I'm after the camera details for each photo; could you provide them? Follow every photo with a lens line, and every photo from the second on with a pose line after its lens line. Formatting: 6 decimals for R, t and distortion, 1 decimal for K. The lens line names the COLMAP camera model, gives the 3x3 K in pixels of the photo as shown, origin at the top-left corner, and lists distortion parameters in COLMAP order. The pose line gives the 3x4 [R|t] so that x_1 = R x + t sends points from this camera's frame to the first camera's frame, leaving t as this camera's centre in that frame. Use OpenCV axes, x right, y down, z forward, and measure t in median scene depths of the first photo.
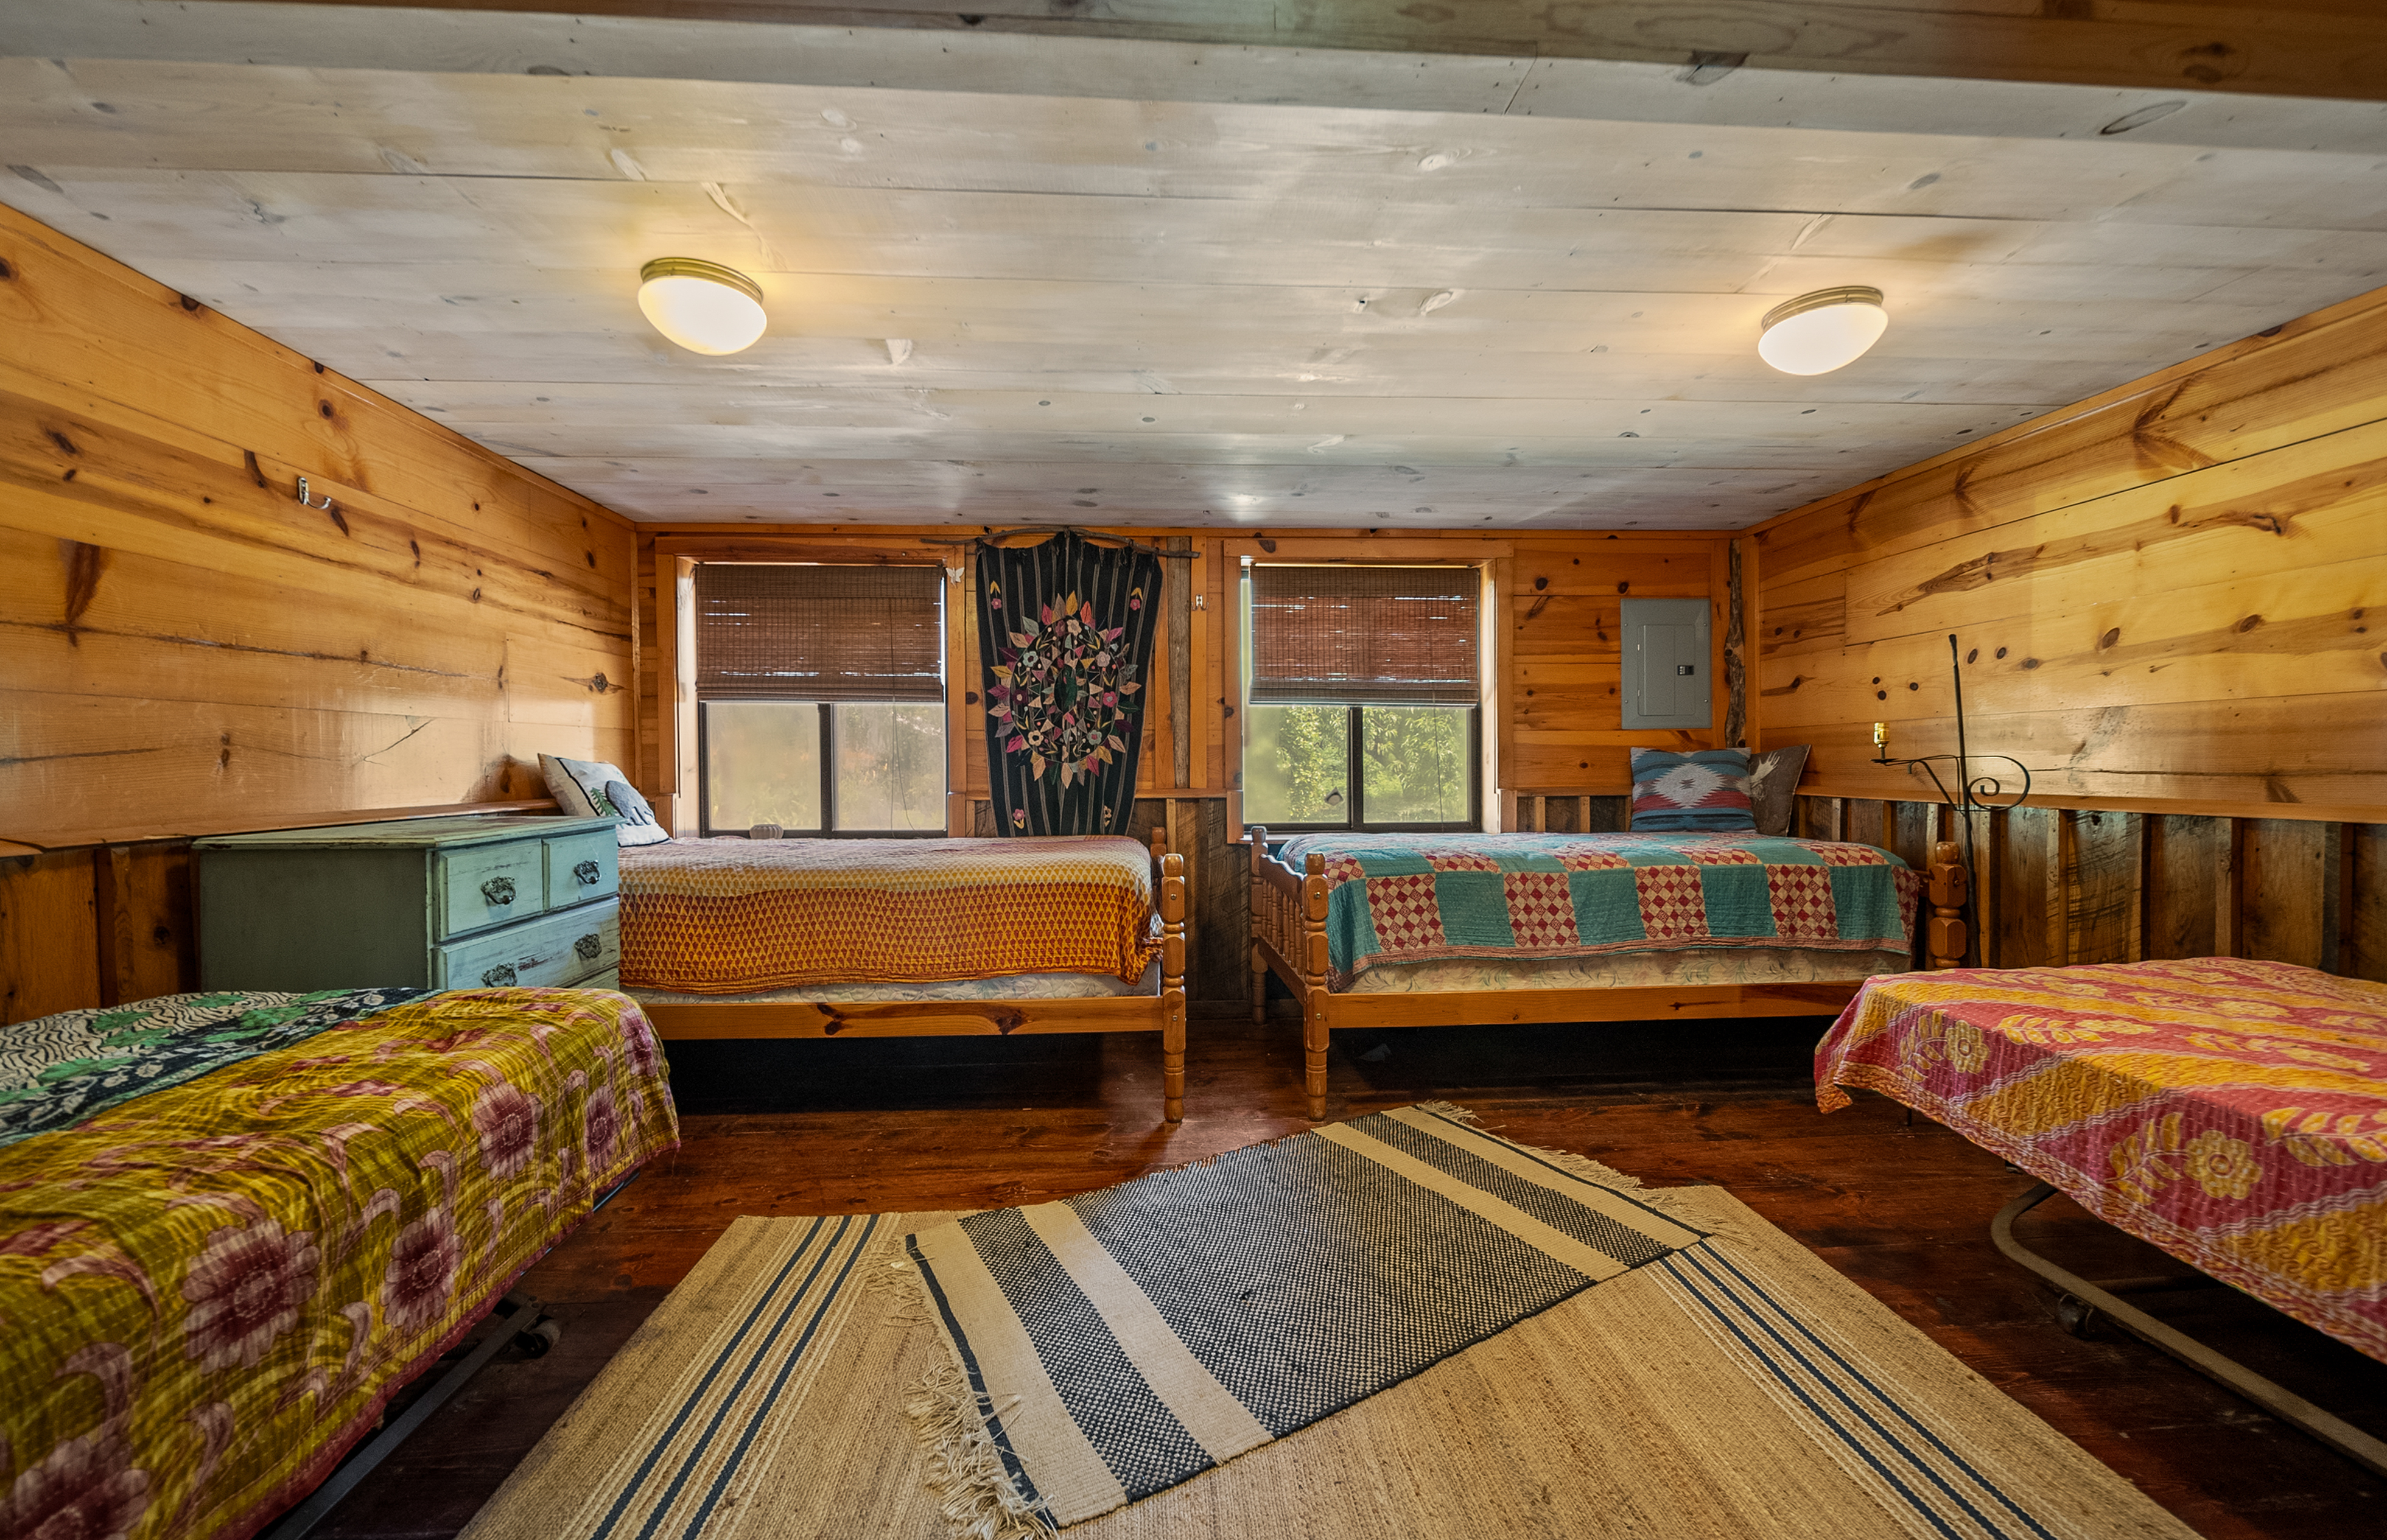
lens RADIAL K [[930.4, 0, 1185.5], [0, 930.4, 768.0], [0, 0, 1]] dist [-0.002496, -0.000657]
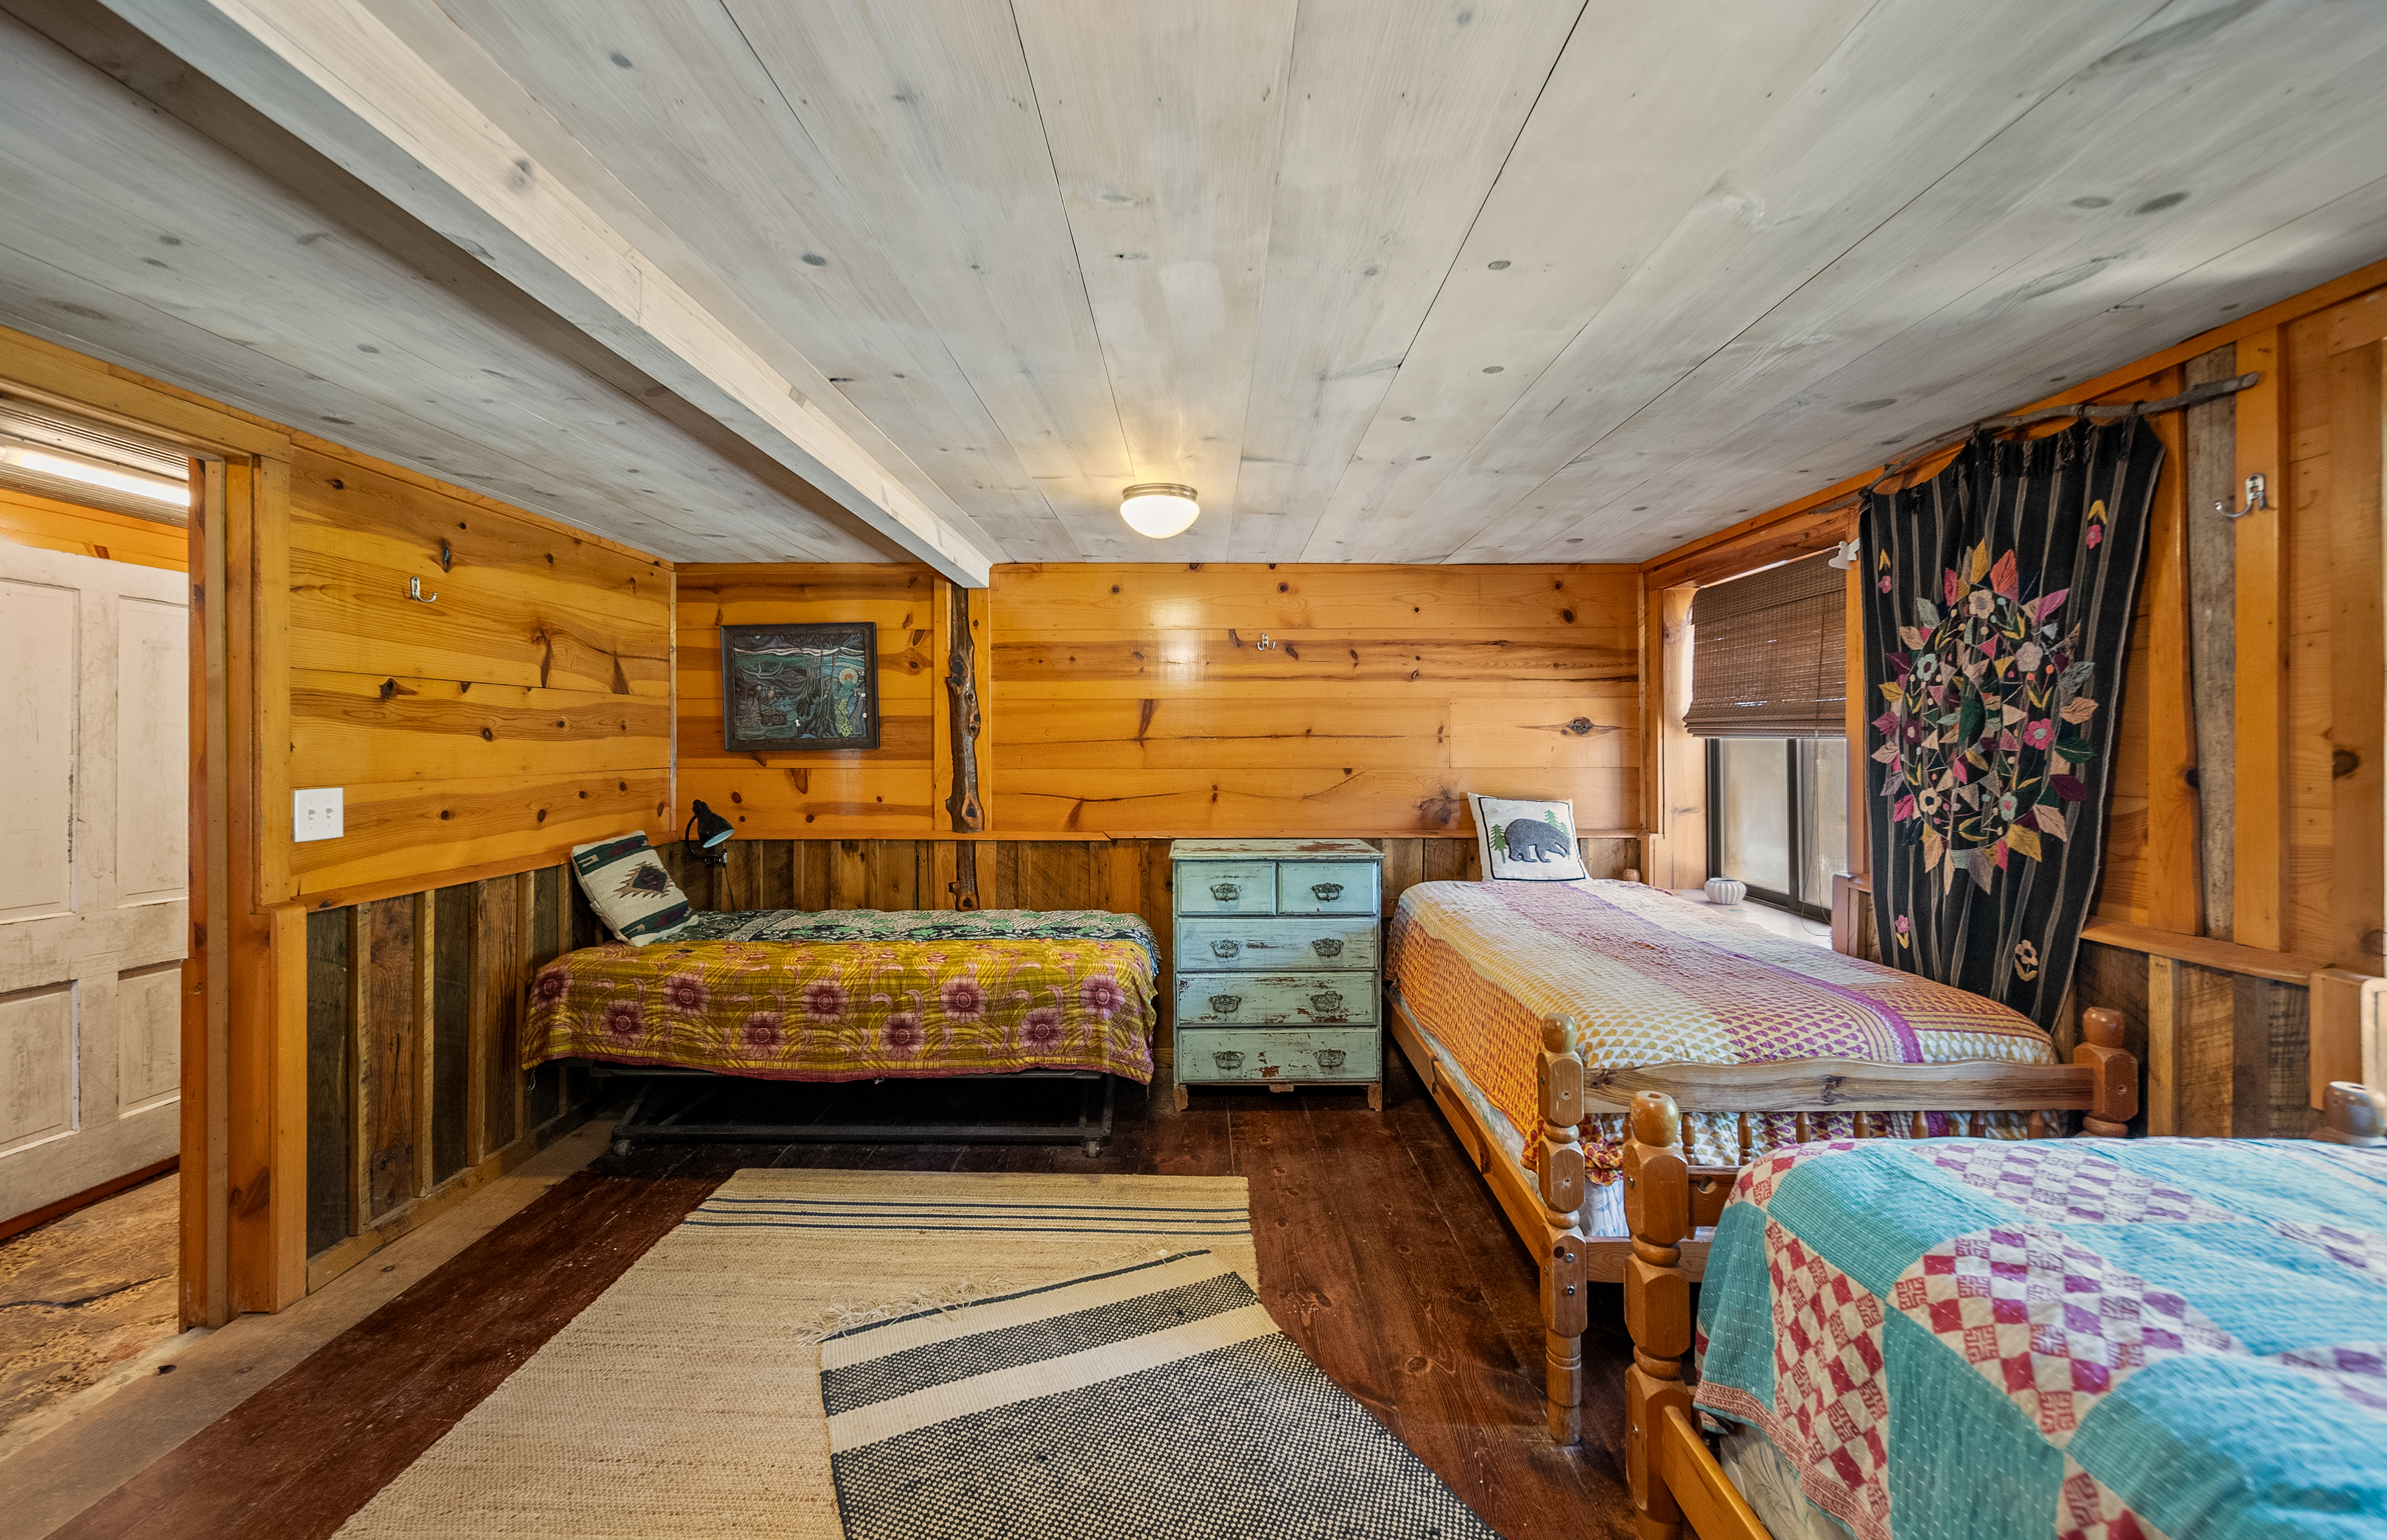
lens RADIAL K [[930.4, 0, 1171.7], [0, 930.4, 742.7], [0, 0, 1]] dist [-0.002496, -0.000657]
pose [[-0.067042, 0.001360, -0.997749, 0.502127], [-0.006297, 0.999979, 0.001786, -0.073227], [0.997730, 0.006402, -0.067032, 0.610689]]
